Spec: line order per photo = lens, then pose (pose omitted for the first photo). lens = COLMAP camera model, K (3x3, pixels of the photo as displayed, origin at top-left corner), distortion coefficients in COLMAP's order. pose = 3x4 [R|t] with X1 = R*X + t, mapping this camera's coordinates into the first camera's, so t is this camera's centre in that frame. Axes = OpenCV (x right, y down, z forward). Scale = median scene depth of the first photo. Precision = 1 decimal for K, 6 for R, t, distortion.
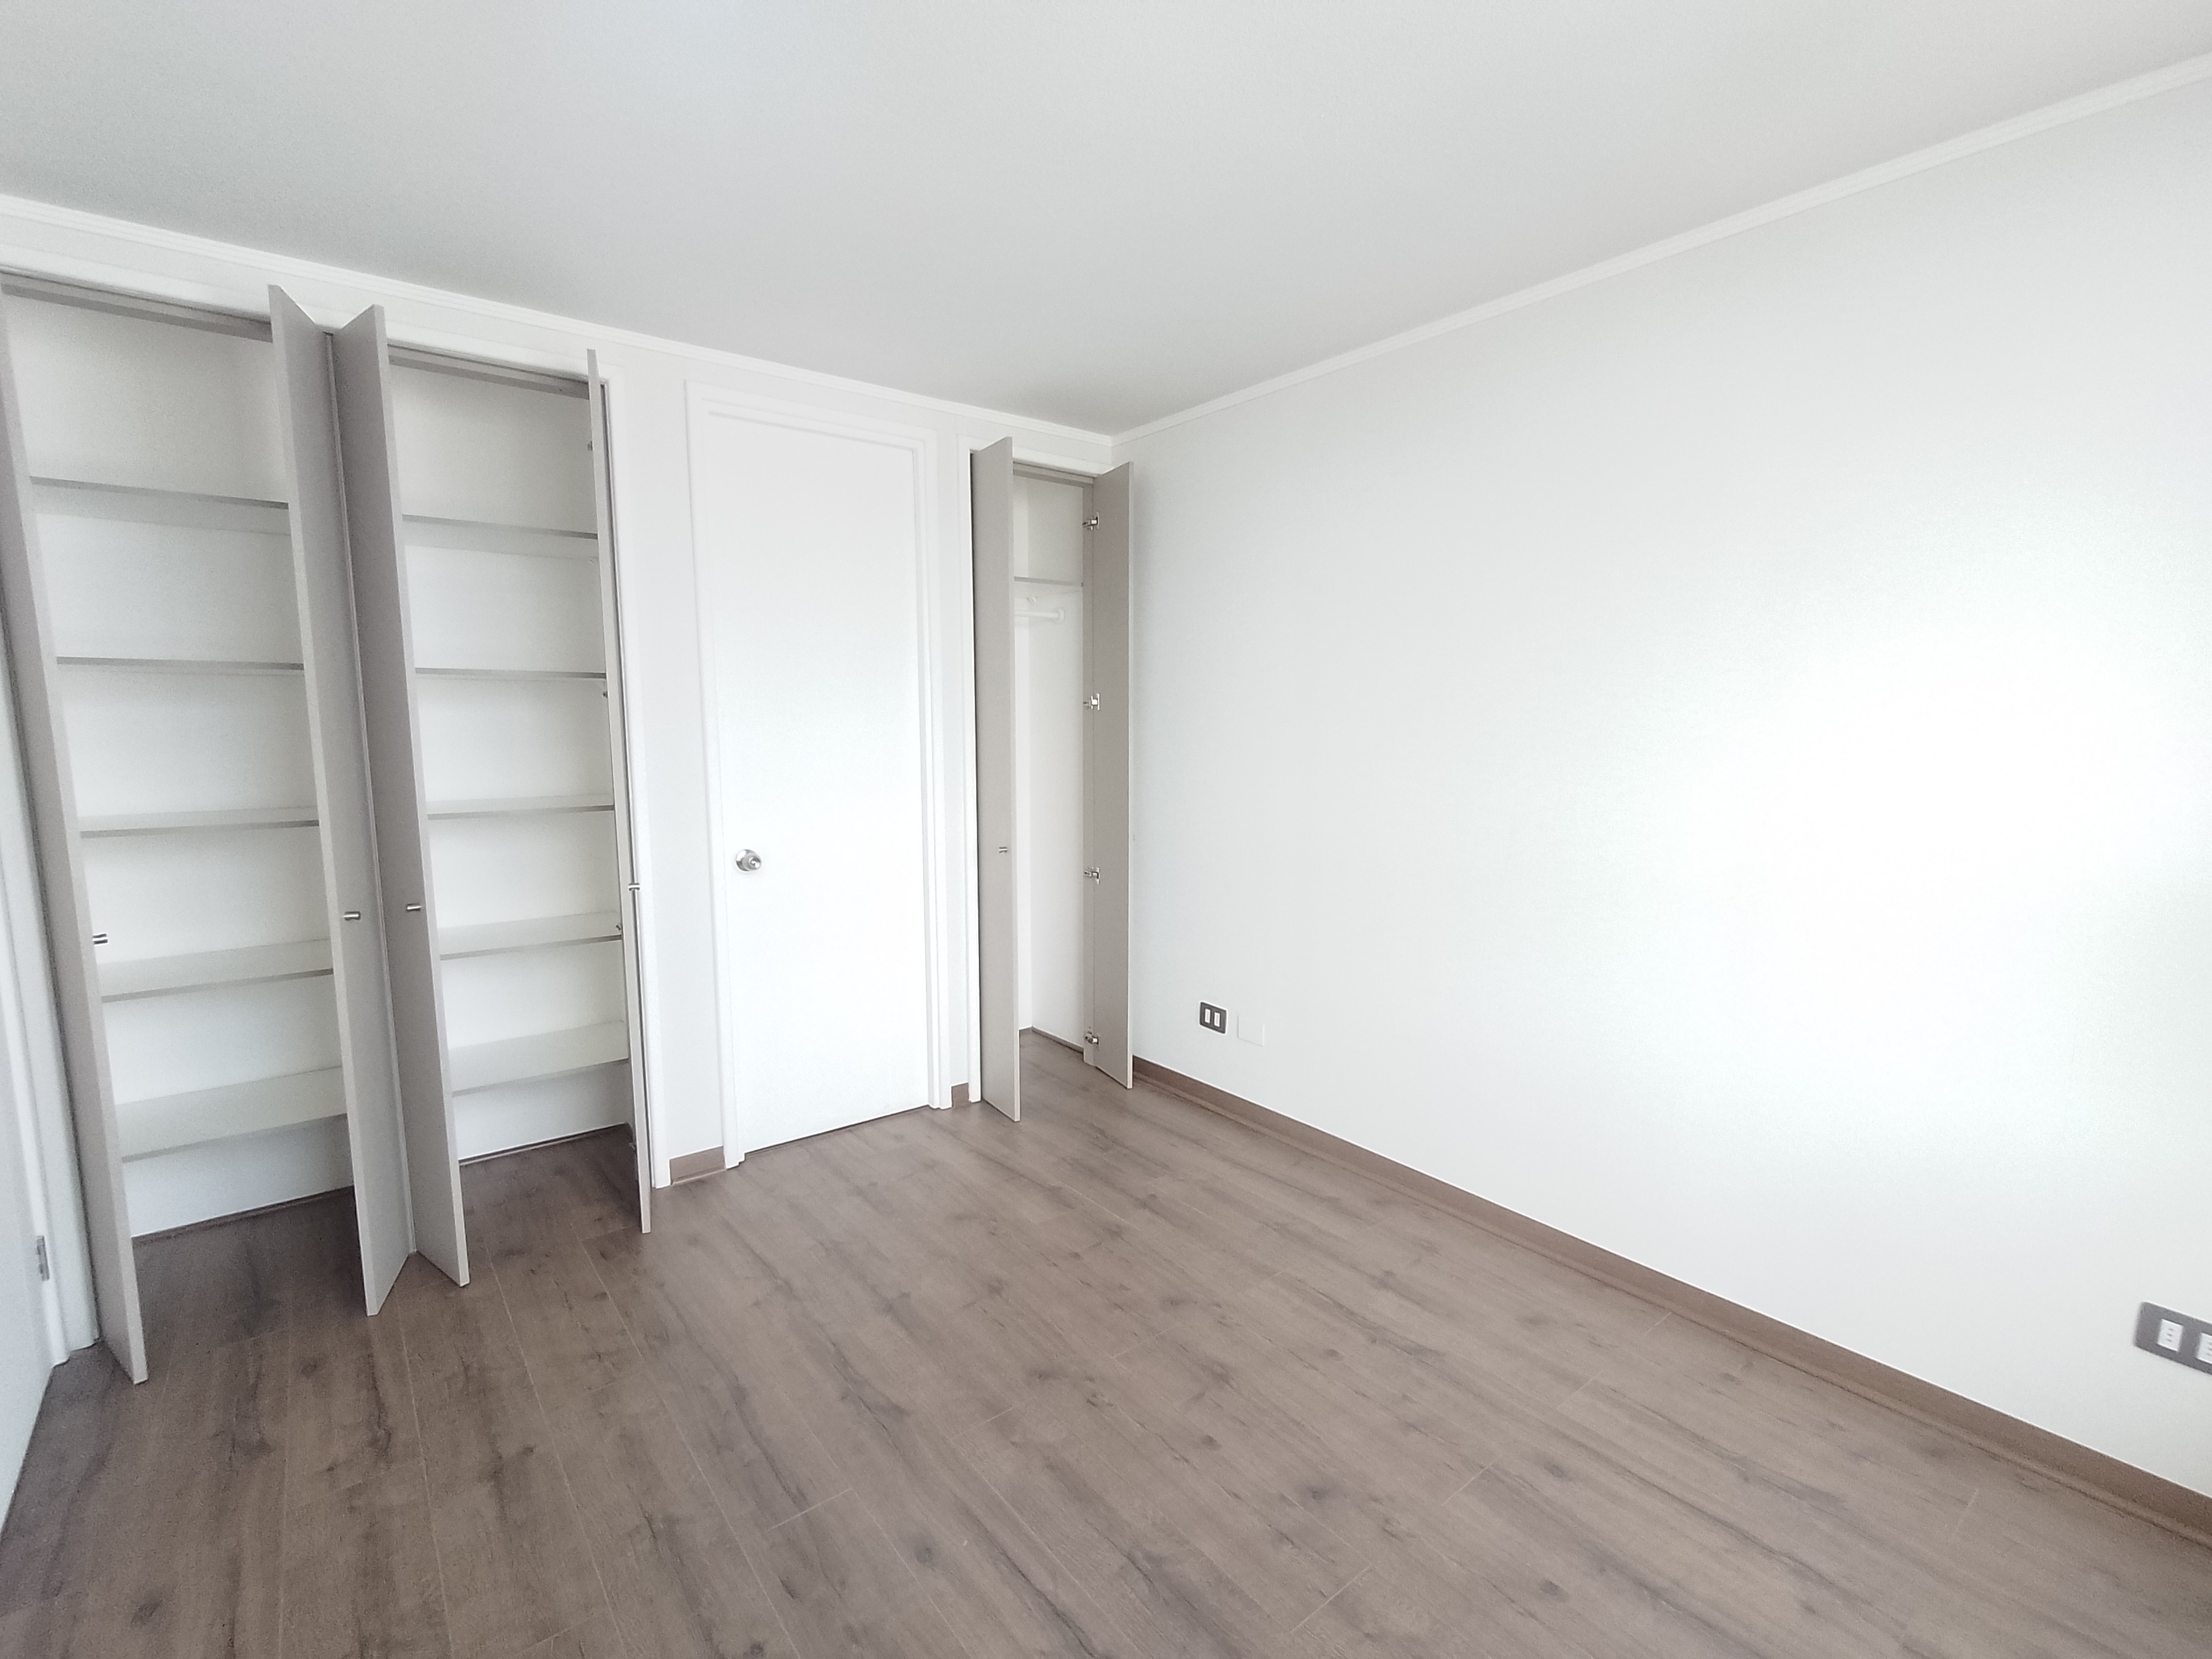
lens RADIAL K [[1000.1, 0, 1099.7], [0, 1000.1, 823.4], [0, 0, 1]] dist [0.001722, 0.000243]
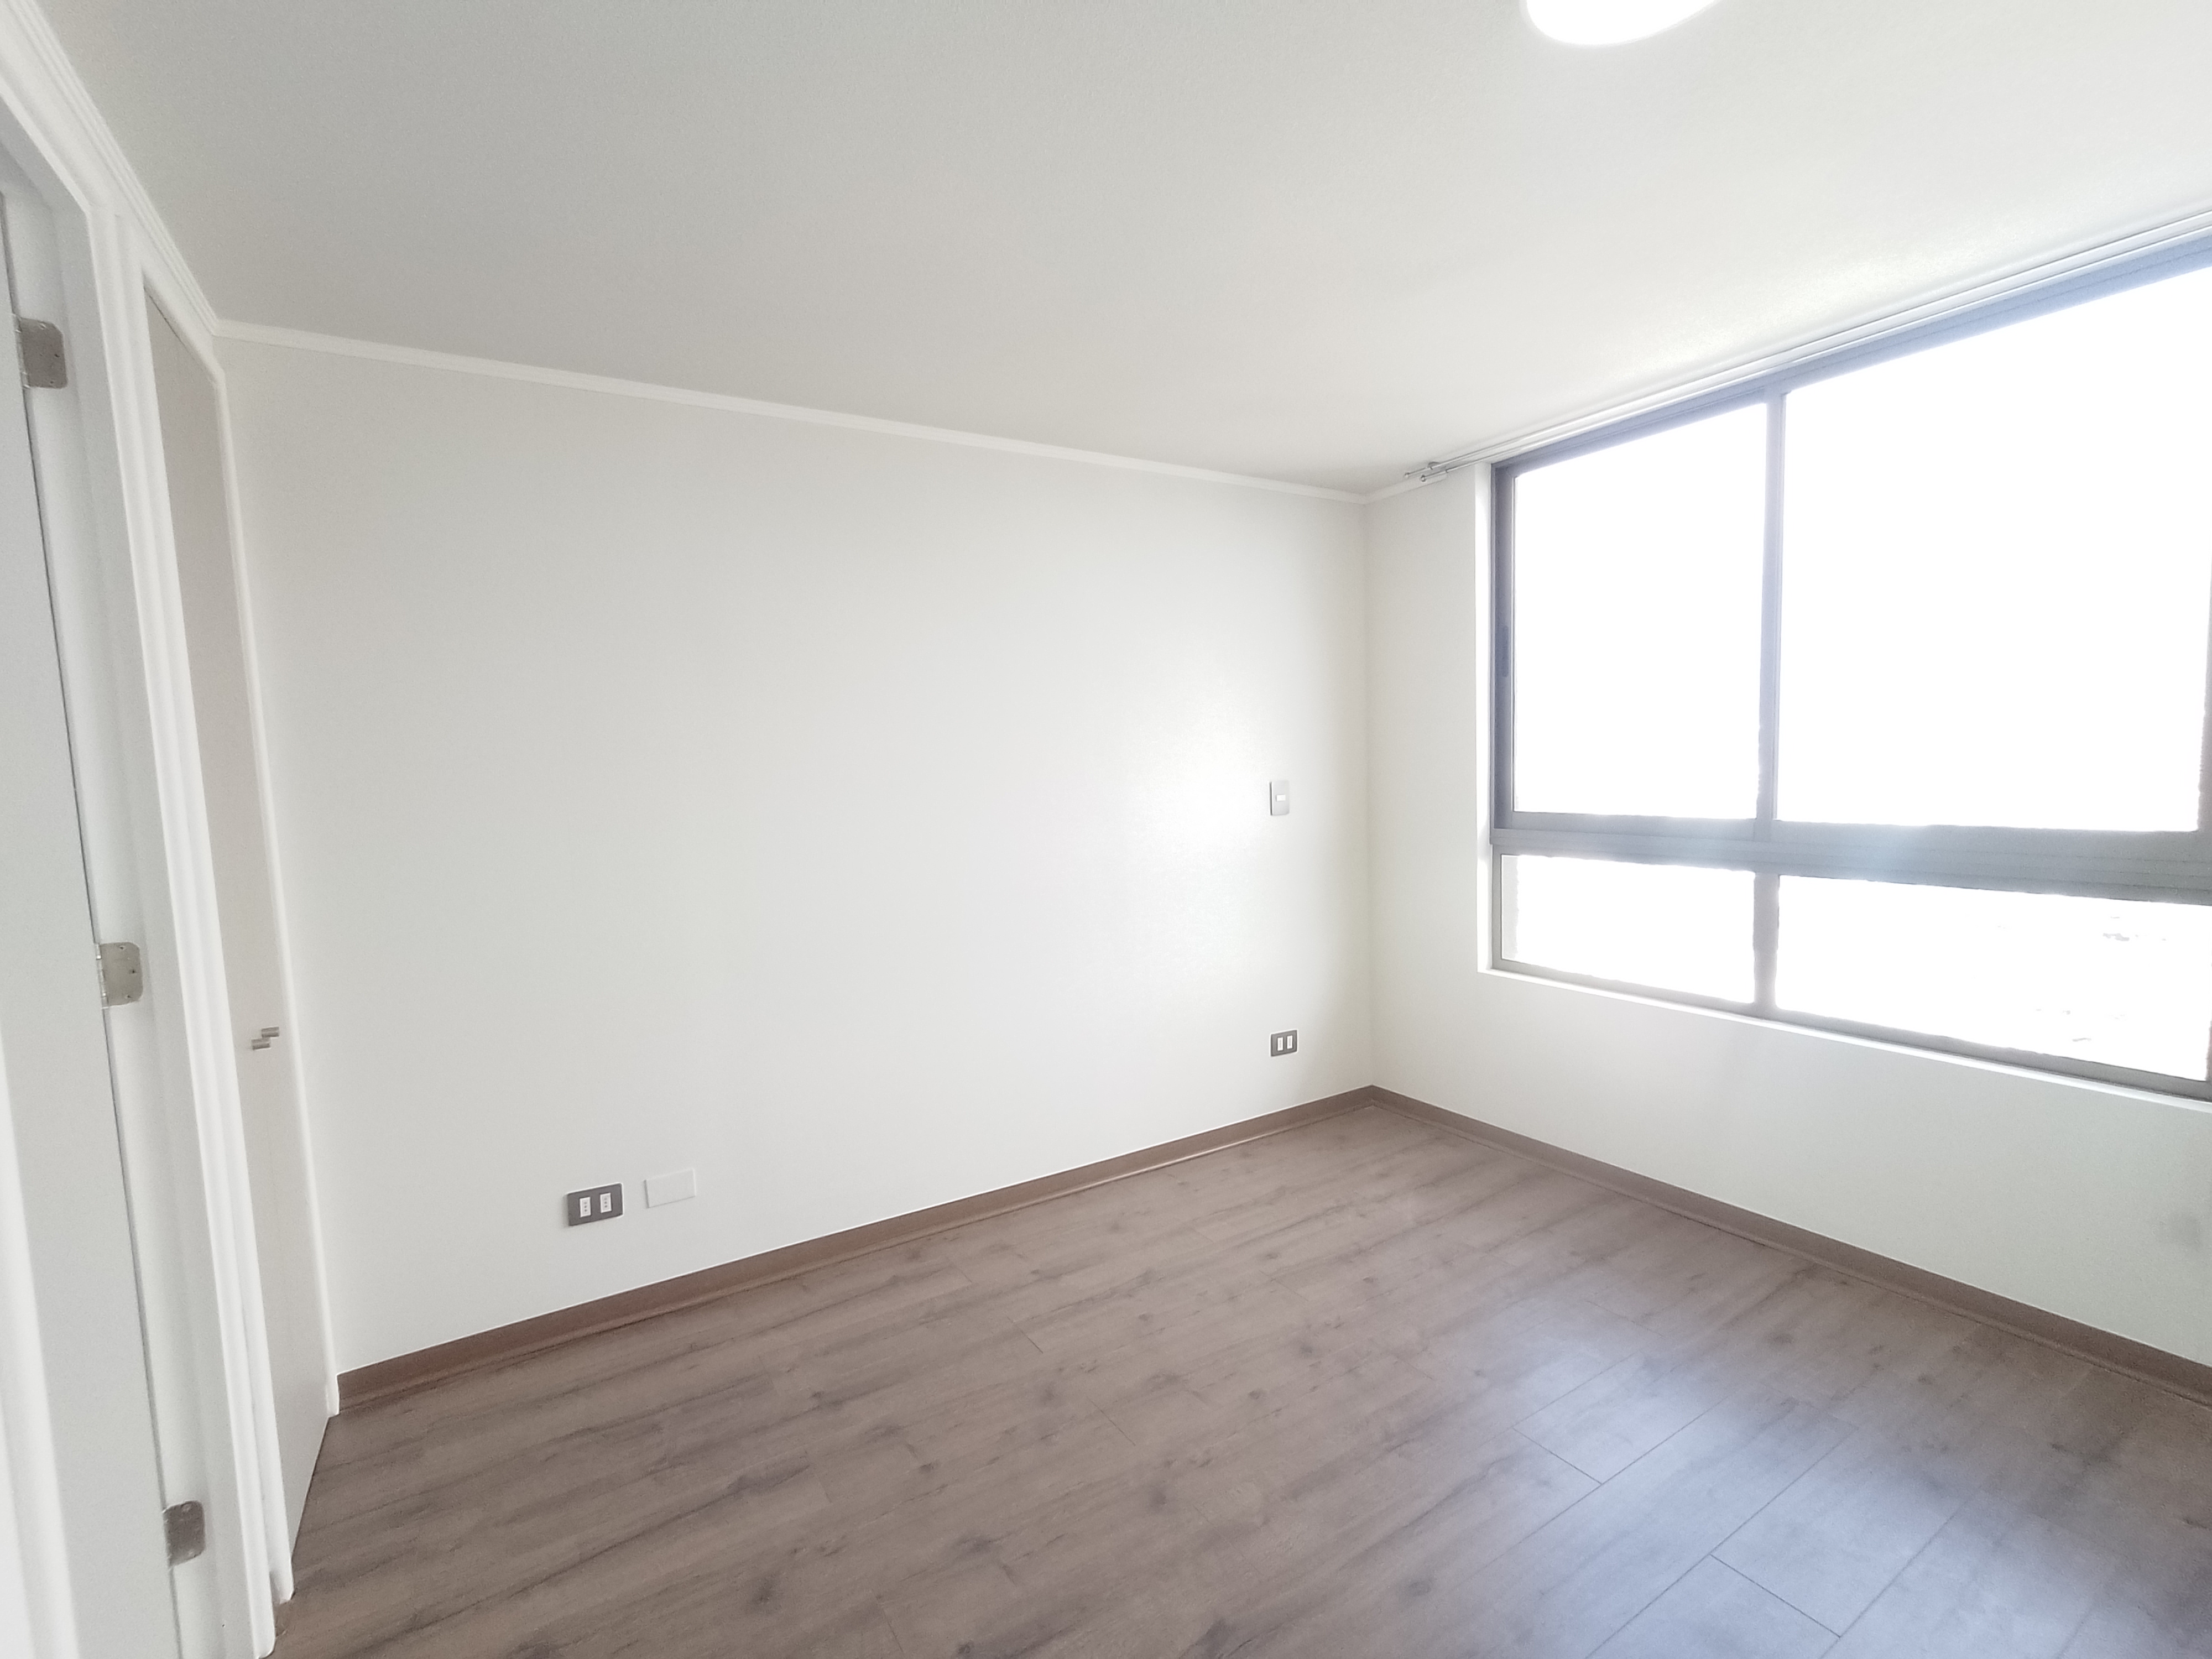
lens RADIAL K [[1000.1, 0, 1103.8], [0, 1000.1, 848.8], [0, 0, 1]] dist [0.001722, 0.000243]
pose [[0.108062, -0.087669, 0.990271, -0.787193], [0.138526, 0.987714, 0.072326, -0.090051], [-0.984446, 0.129363, 0.118879, 0.749307]]
